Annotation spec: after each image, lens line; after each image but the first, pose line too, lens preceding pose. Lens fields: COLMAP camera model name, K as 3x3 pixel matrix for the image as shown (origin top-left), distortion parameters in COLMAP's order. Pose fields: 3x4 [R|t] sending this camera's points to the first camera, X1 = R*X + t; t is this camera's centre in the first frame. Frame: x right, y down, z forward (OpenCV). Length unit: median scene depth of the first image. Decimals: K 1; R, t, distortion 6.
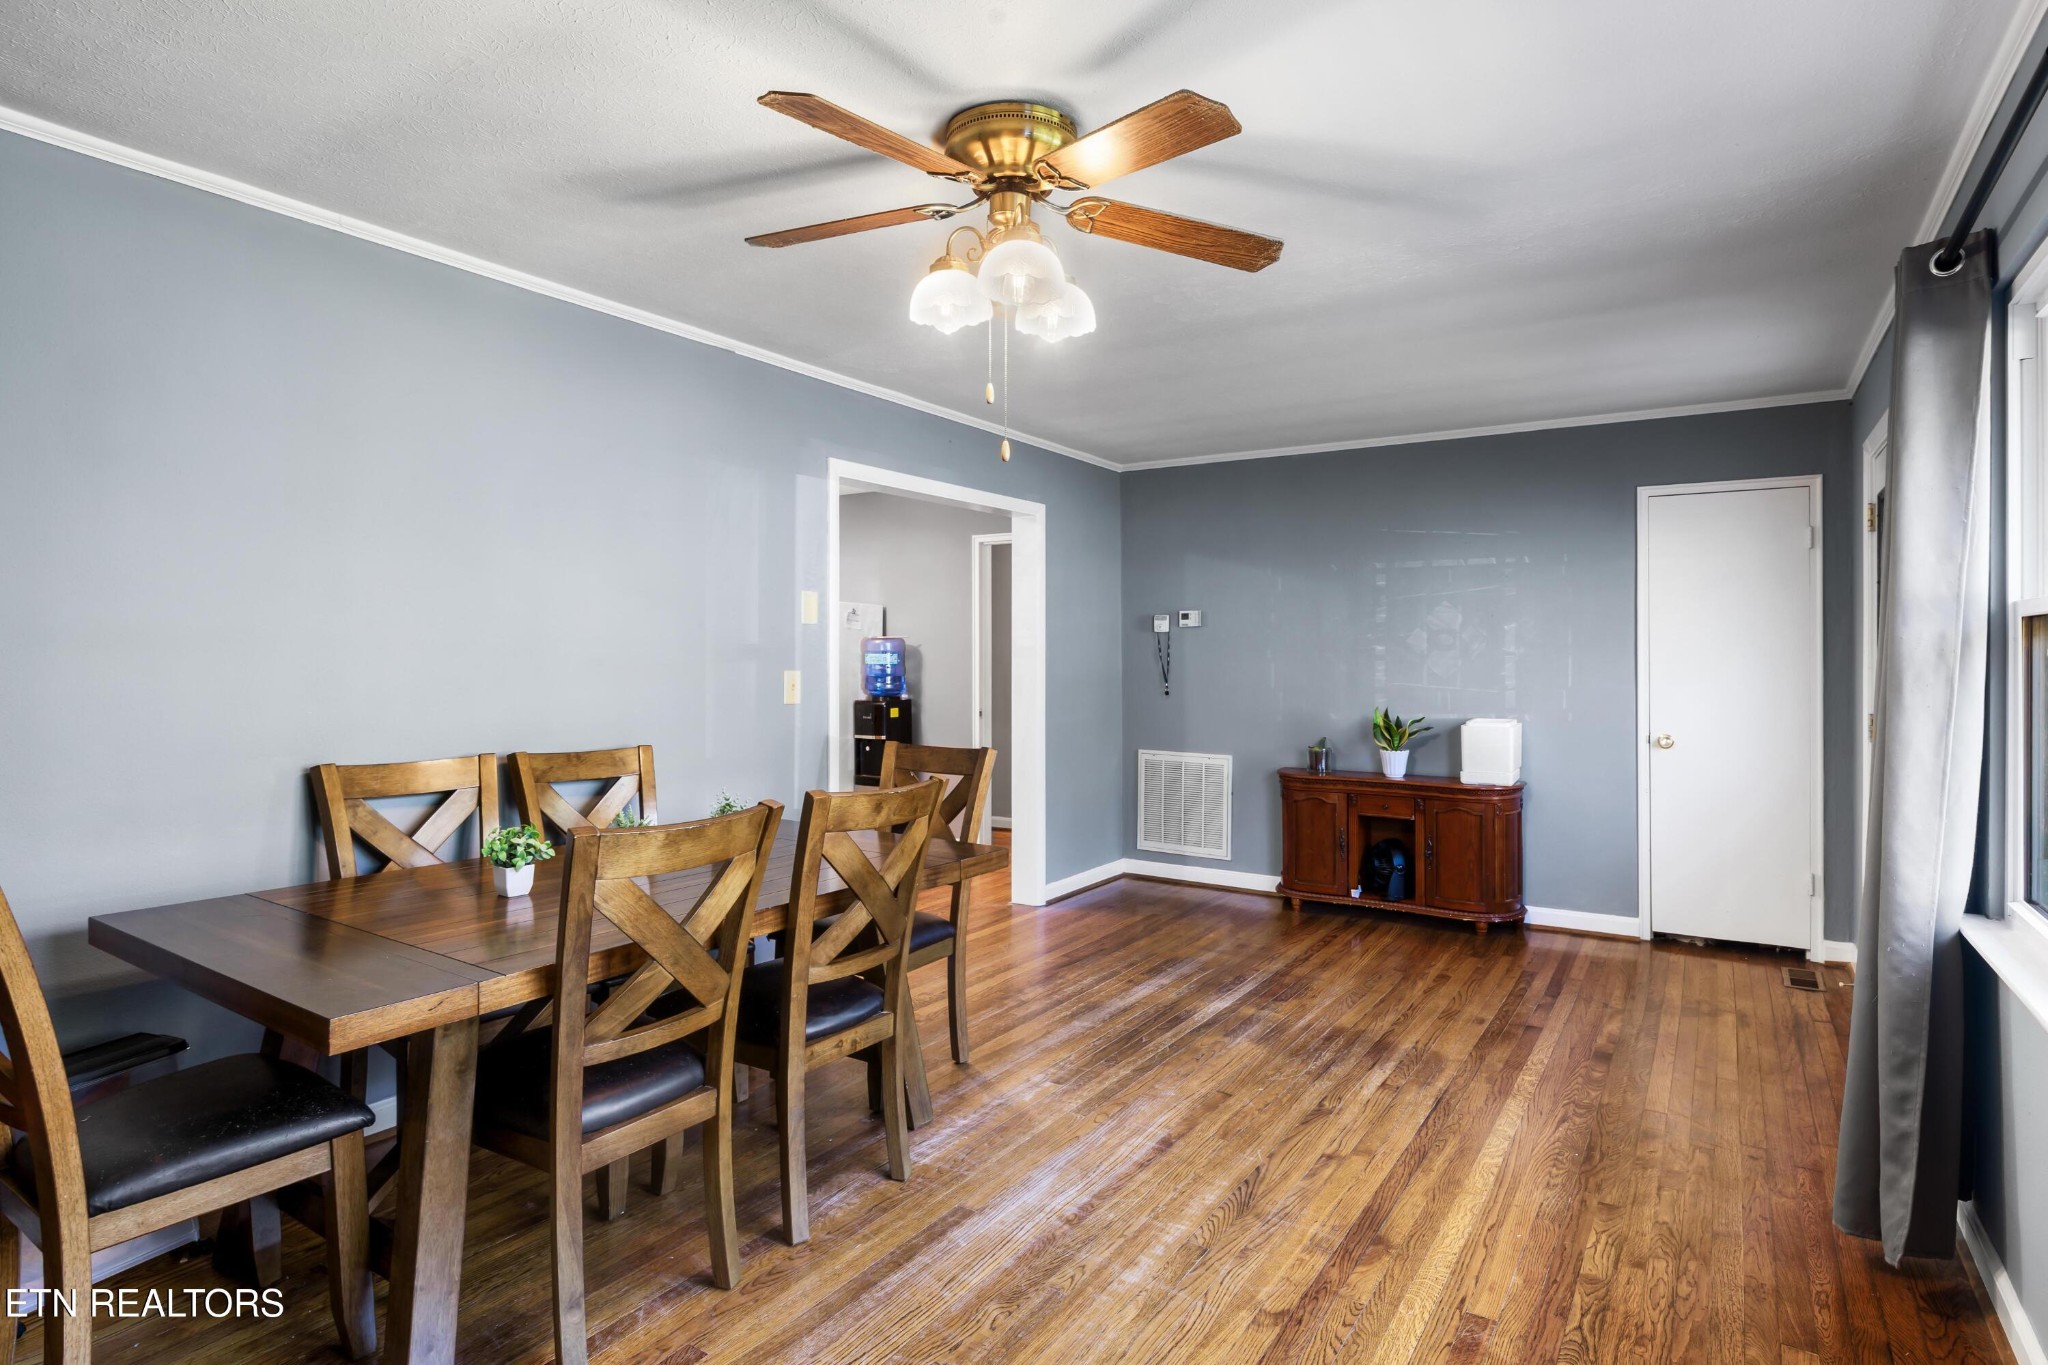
lens RADIAL K [[1061.7, 0, 1027.6], [0, 1061.7, 651.6], [0, 0, 1]] dist [-0.001256, -0.000272]
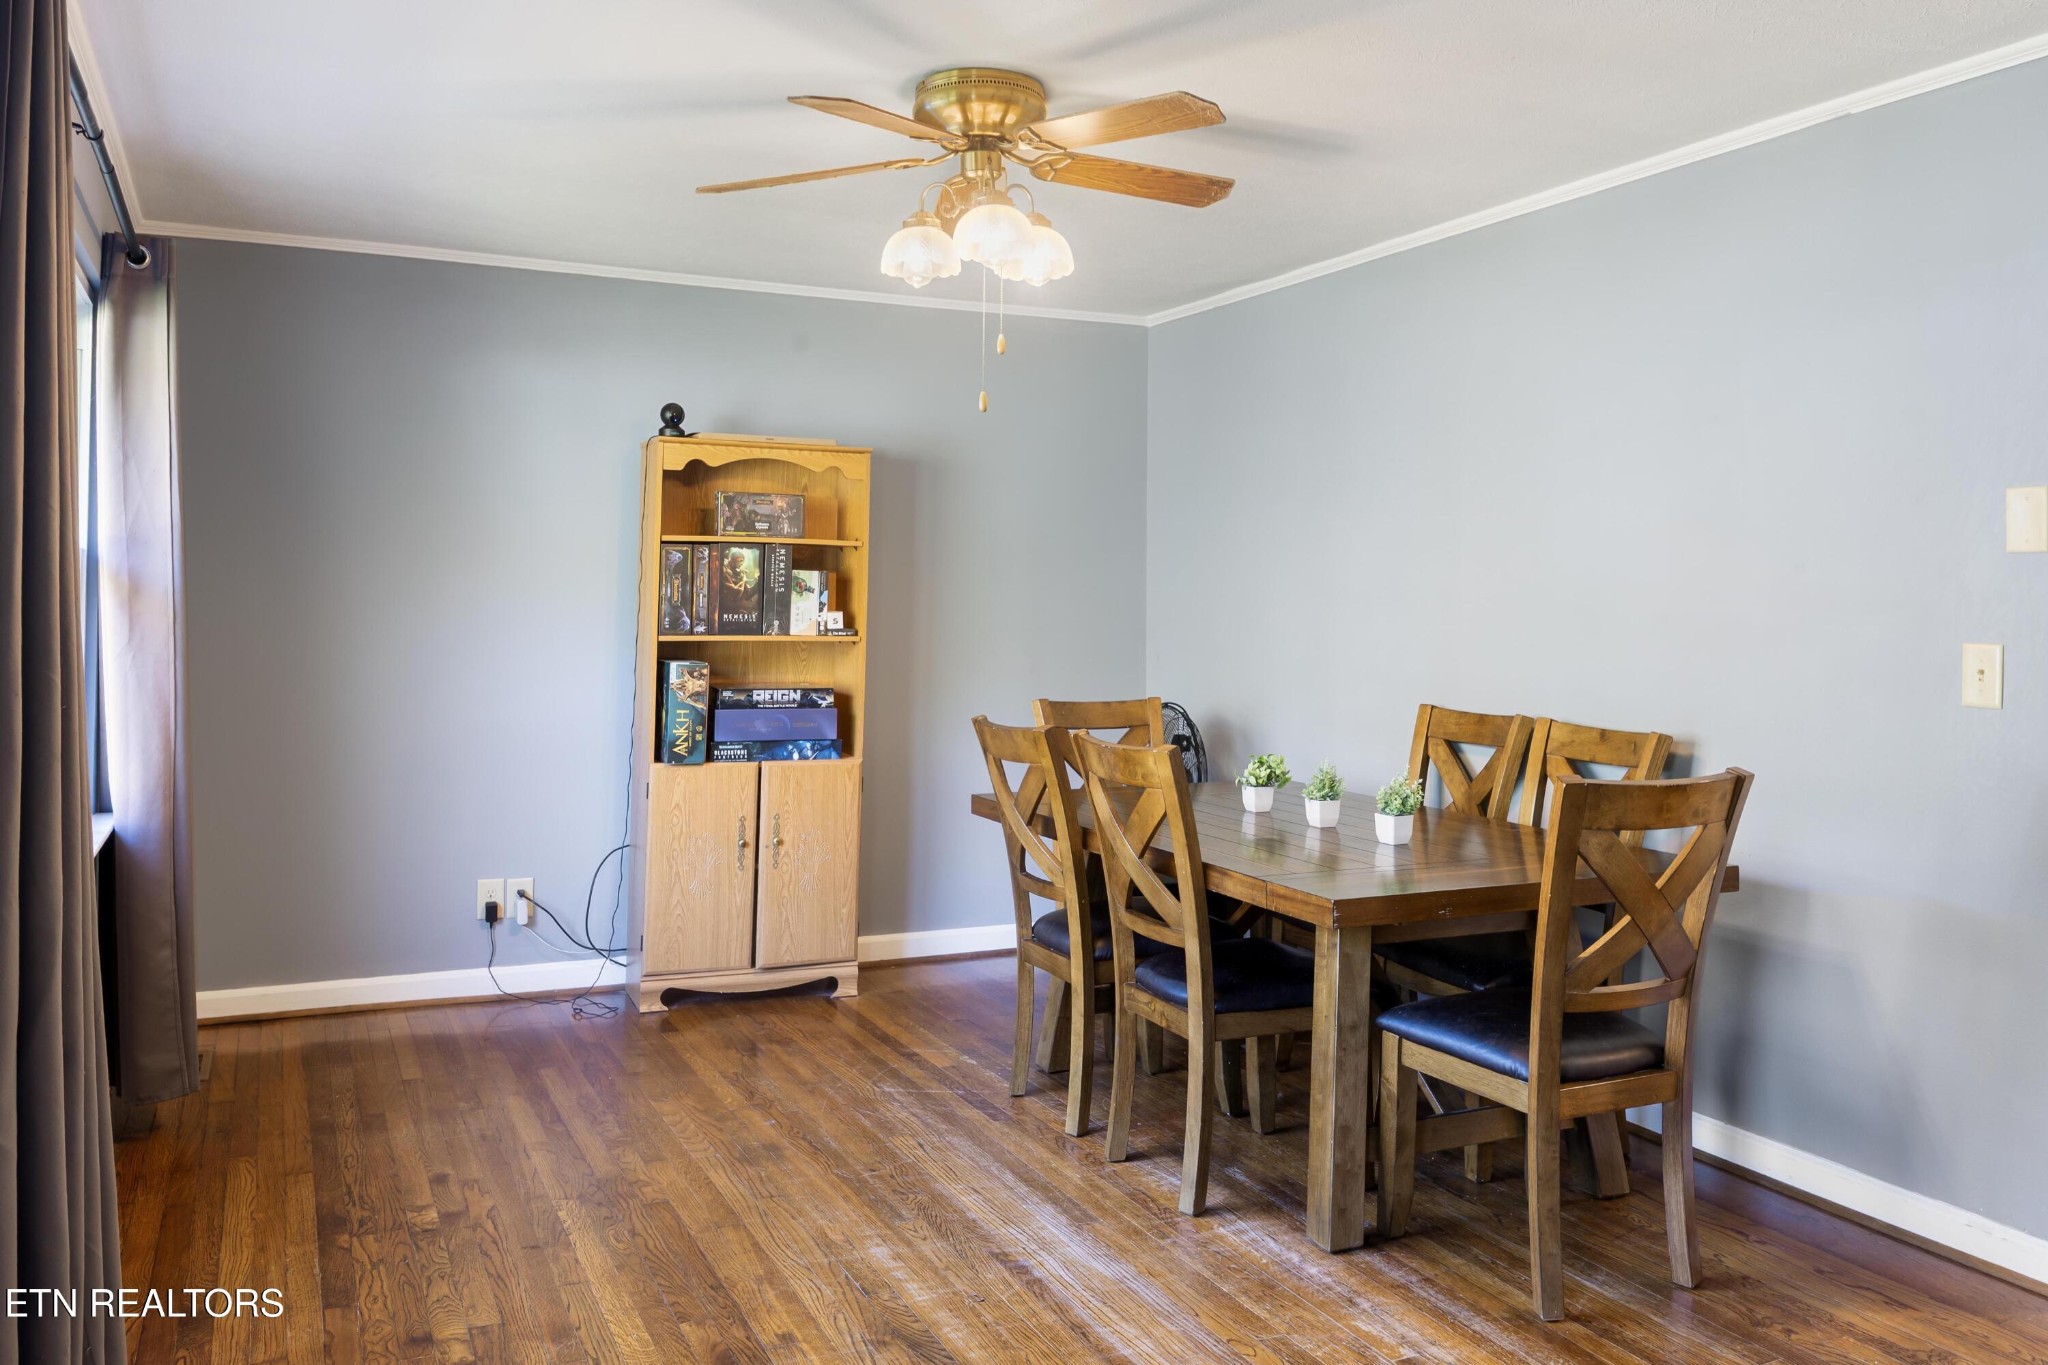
lens RADIAL K [[1578.5, 0, 1024.6], [0, 1578.5, 602.0], [0, 0, 1]] dist [-0.003662, -0.001390]
pose [[-0.514668, -0.010121, -0.857330, 1.008401], [-0.008423, 0.999942, -0.006748, 0.013680], [0.857348, 0.003748, -0.514723, 1.484763]]
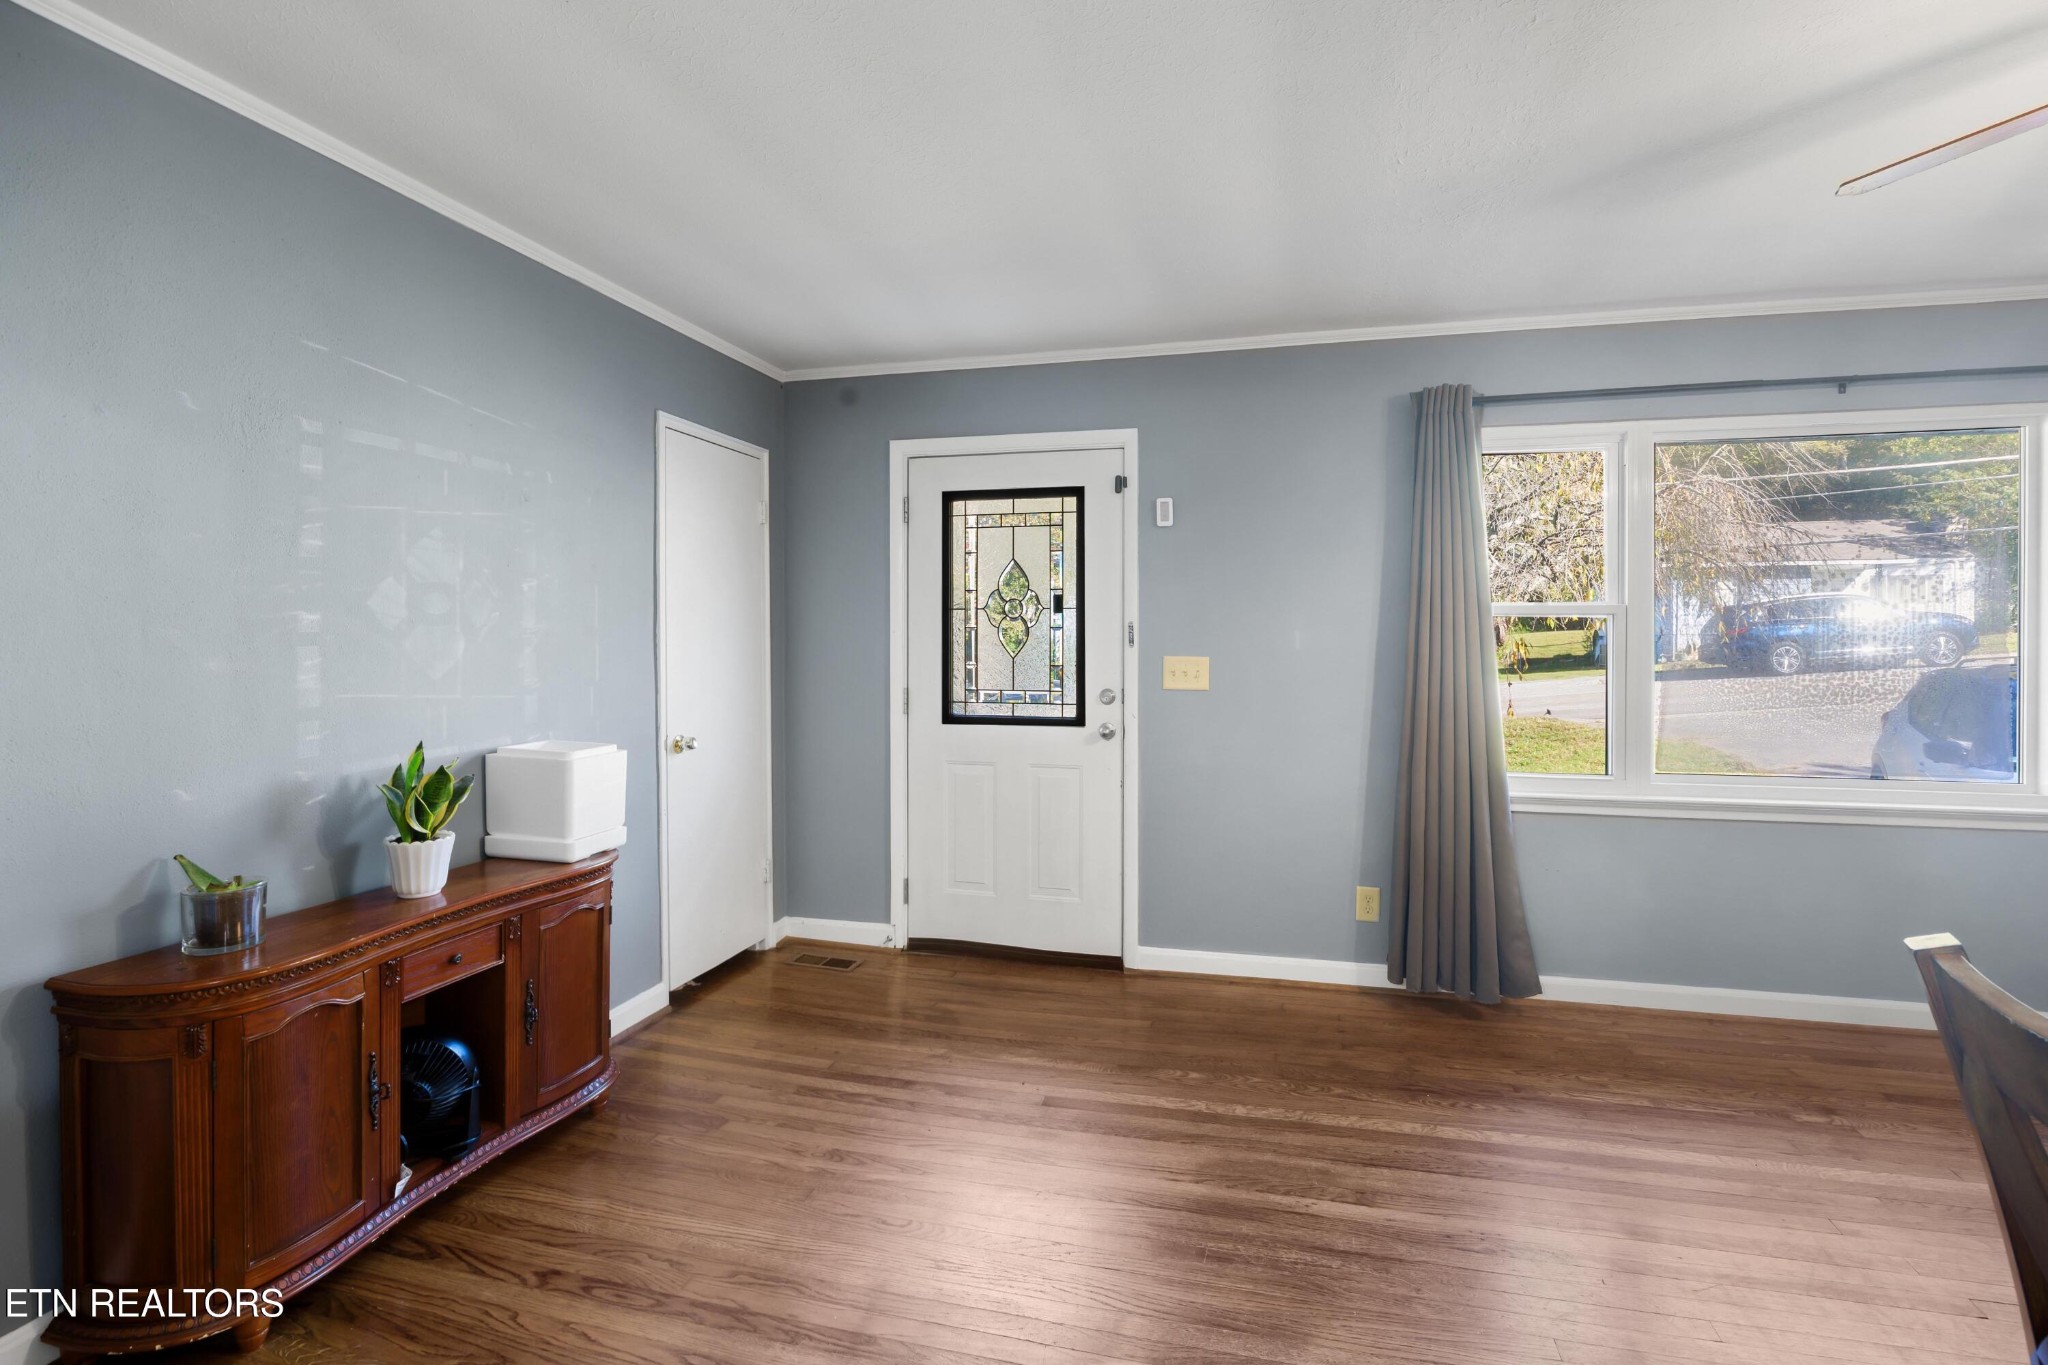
lens RADIAL K [[943.4, 0, 1054.2], [0, 943.4, 652.1], [0, 0, 1]] dist [-0.010553, -0.000219]
pose [[-0.331869, -0.014144, 0.943219, -0.254761], [-0.003021, 0.999898, 0.013931, 0.009170], [-0.943321, 0.001774, -0.331878, 1.680397]]
